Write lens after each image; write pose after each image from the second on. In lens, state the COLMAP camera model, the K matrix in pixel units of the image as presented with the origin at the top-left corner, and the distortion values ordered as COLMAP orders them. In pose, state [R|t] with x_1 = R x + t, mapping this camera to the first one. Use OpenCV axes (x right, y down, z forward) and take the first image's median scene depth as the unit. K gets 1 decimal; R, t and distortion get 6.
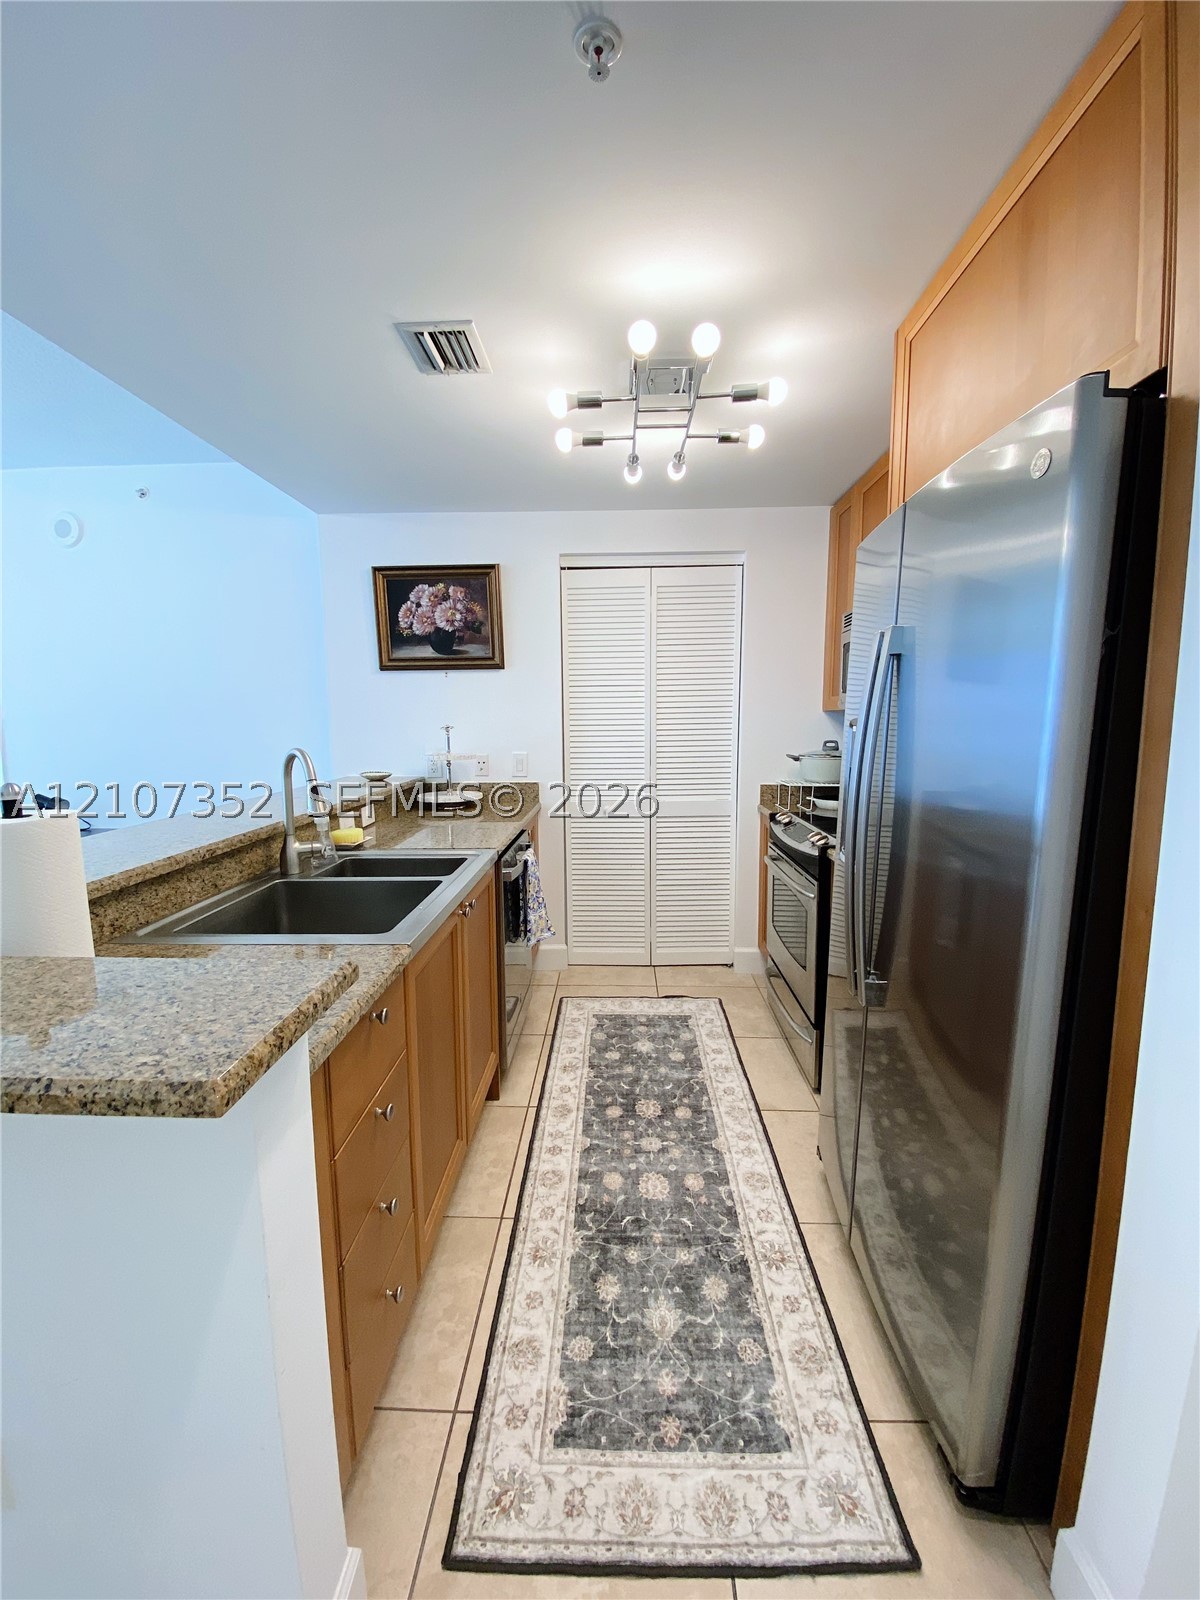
lens RADIAL K [[644.8, 0, 600.4], [0, 644.8, 799.4], [0, 0, 1]] dist [0.017636, -0.000430]
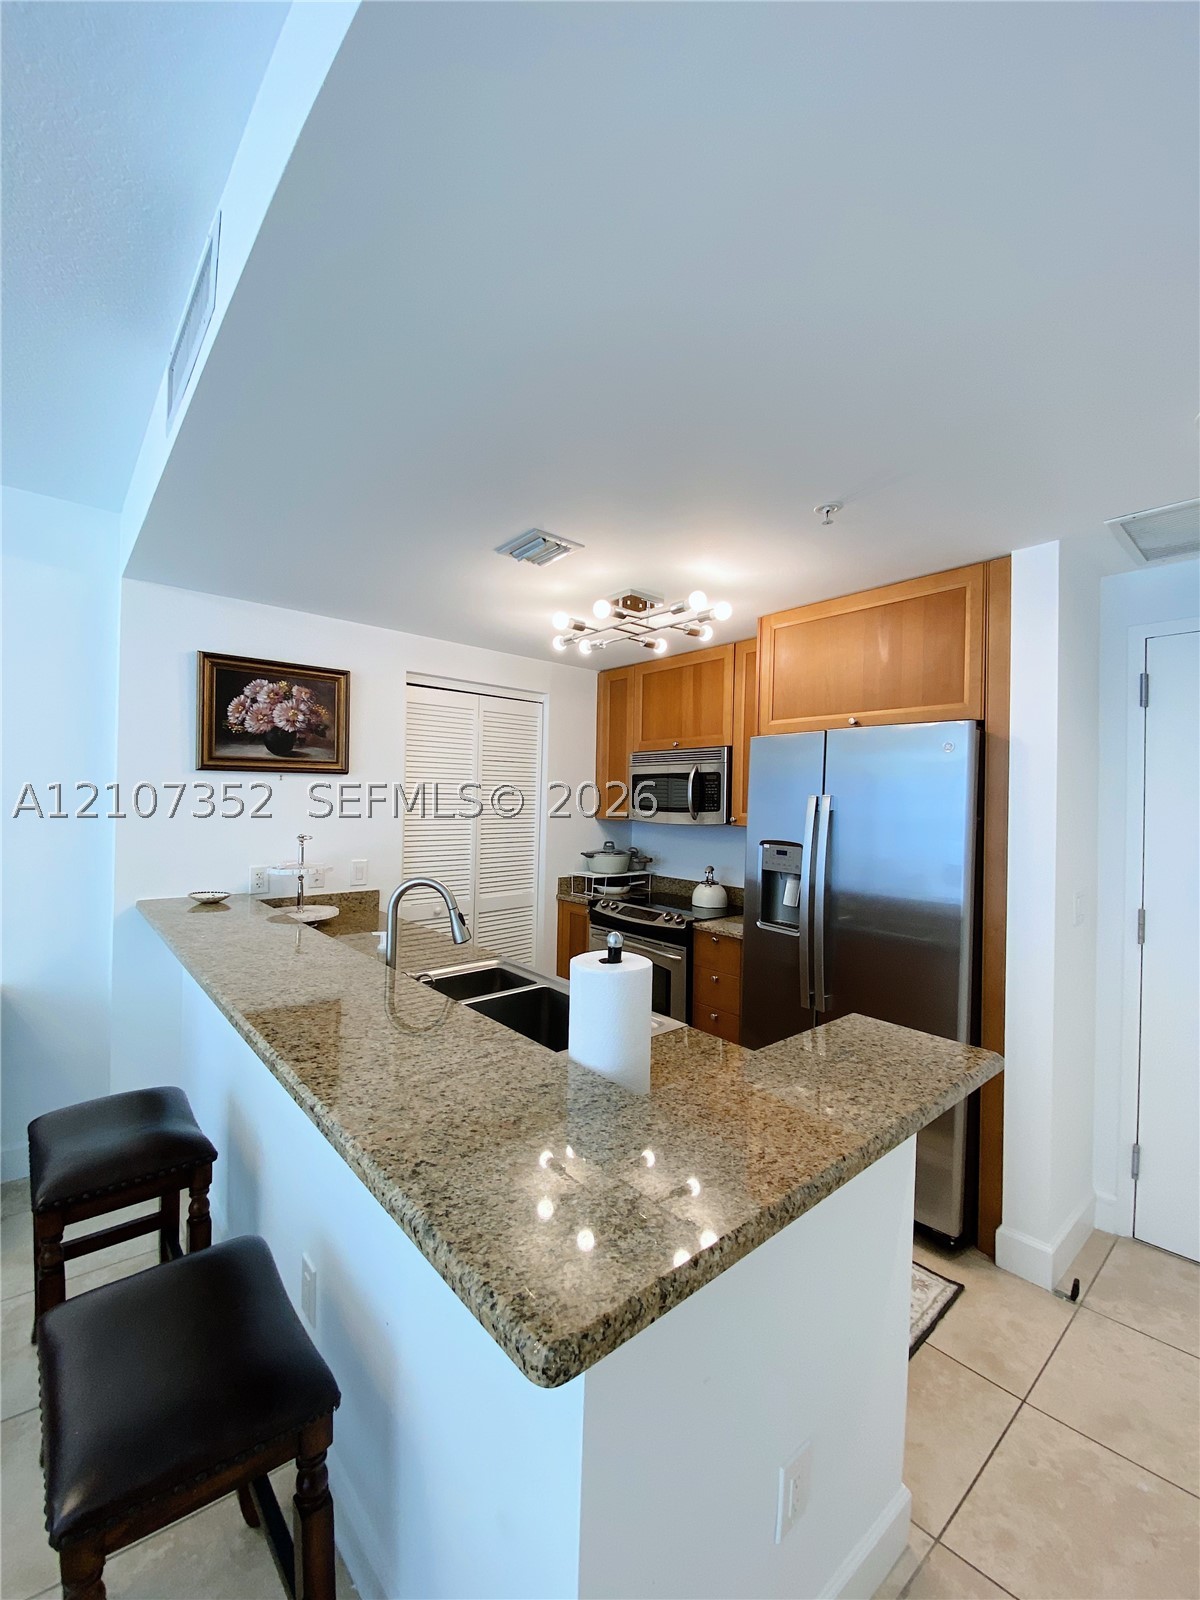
lens RADIAL K [[655.6, 0, 593.4], [0, 655.6, 803.1], [0, 0, 1]] dist [0.035789, 0.000102]
pose [[0.750902, 0.014941, 0.660244, -0.530767], [0.062870, 0.993586, -0.093987, -0.043279], [-0.657414, 0.112085, 0.745147, 0.022731]]
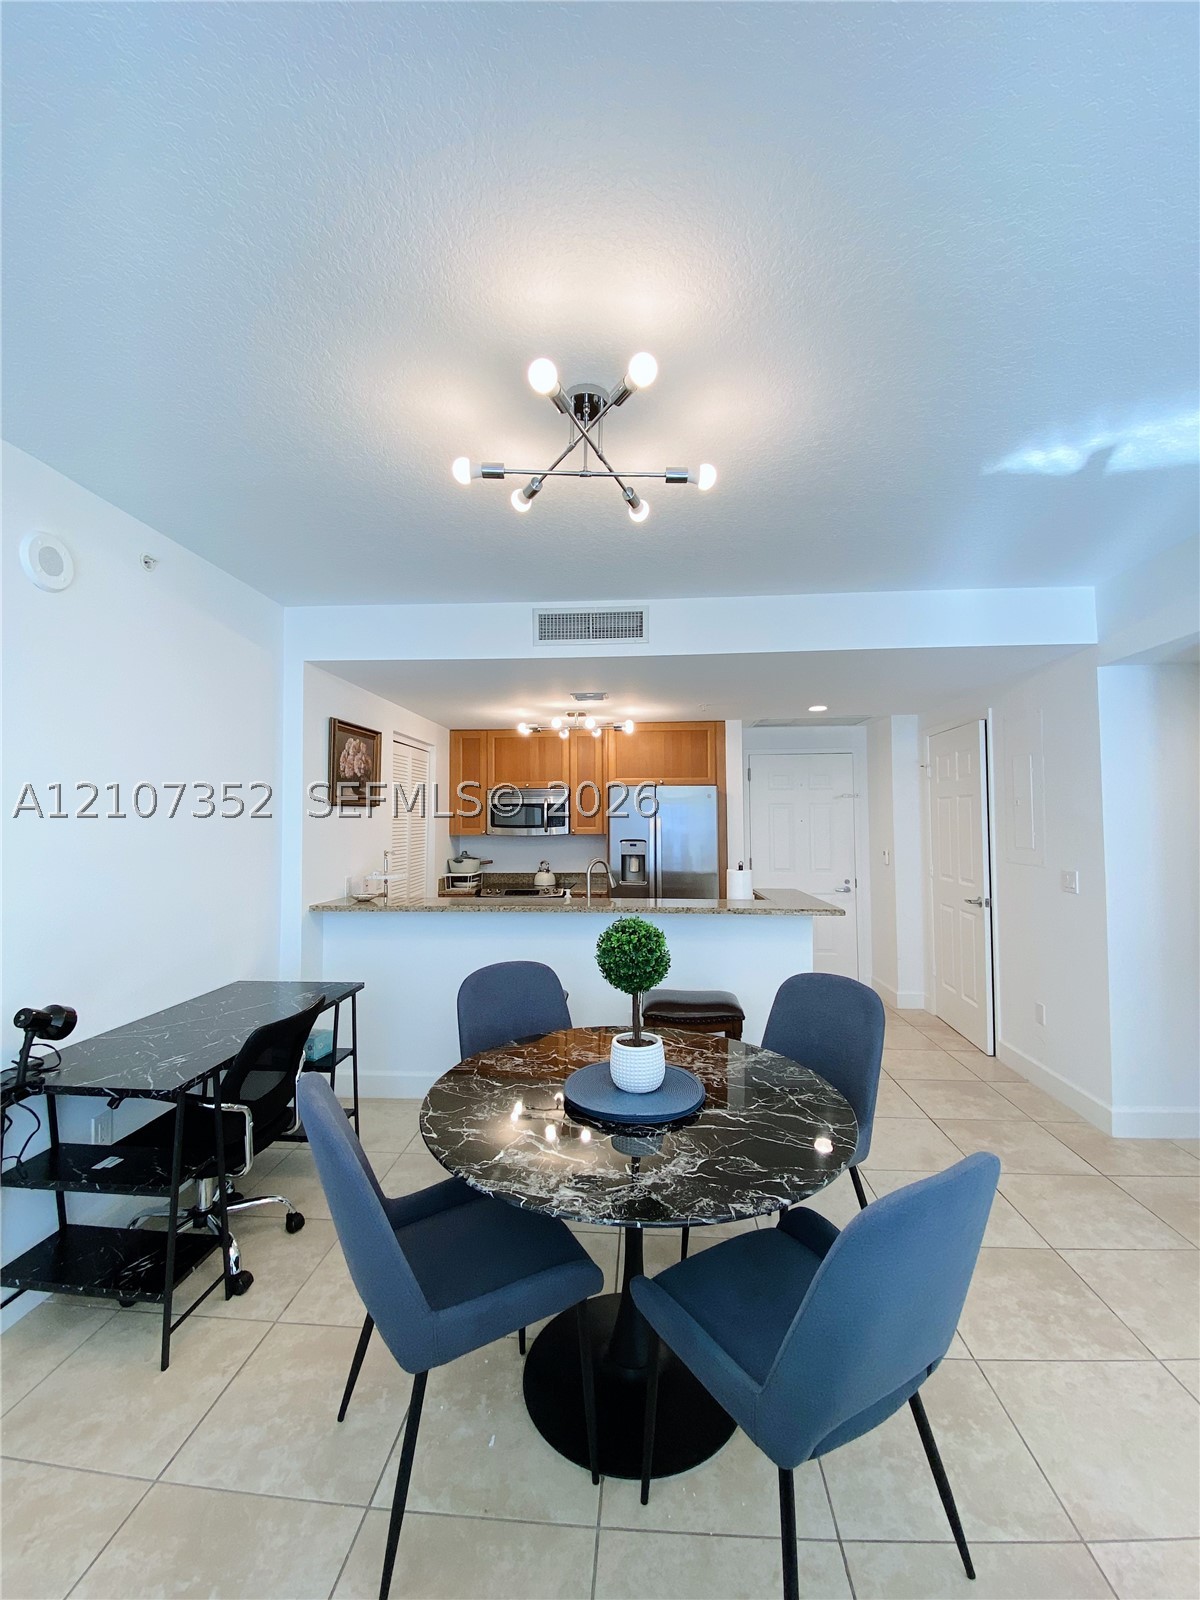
lens RADIAL K [[655.6, 0, 603.4], [0, 655.6, 803.5], [0, 0, 1]] dist [0.035789, 0.000102]
pose [[0.044555, 0.033284, 0.998452, -1.475534], [0.134771, 0.990108, -0.039020, -0.094686], [-0.989874, 0.136301, 0.039629, 0.496880]]
